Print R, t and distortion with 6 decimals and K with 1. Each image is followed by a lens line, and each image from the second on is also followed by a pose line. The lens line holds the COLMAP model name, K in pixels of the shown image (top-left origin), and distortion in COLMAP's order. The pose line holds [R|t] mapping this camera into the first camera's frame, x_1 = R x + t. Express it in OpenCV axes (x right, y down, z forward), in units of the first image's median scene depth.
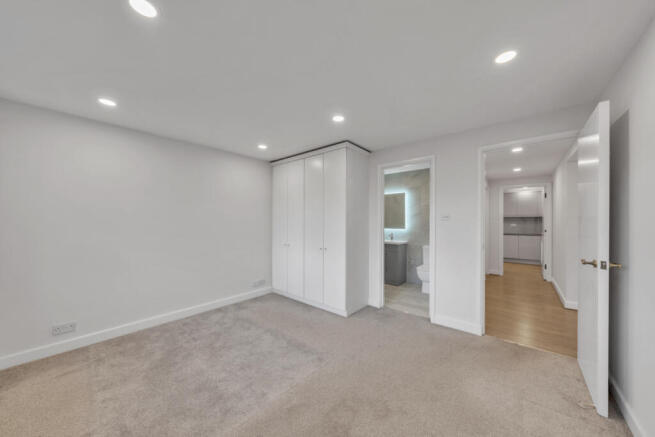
lens RADIAL K [[224.5, 0, 327.2], [0, 224.5, 220.6], [0, 0, 1]] dist [-0.002170, -0.000071]
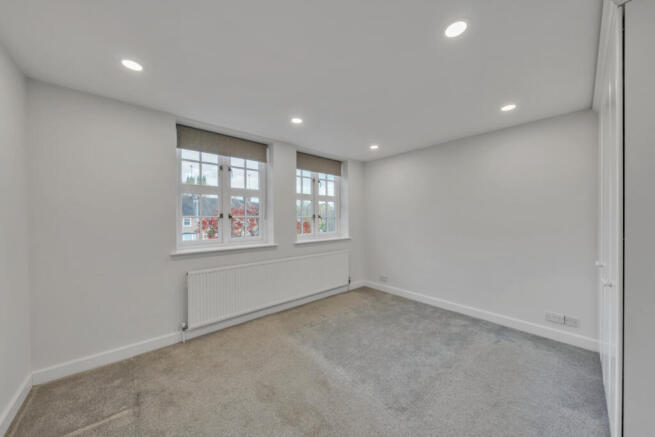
lens RADIAL K [[224.5, 0, 325.5], [0, 224.5, 217.1], [0, 0, 1]] dist [-0.002170, -0.000071]
pose [[-0.136687, -0.004475, -0.990604, 0.516479], [0.006147, 0.999967, -0.005366, 0.000708], [0.990595, -0.006822, -0.136655, 0.614616]]
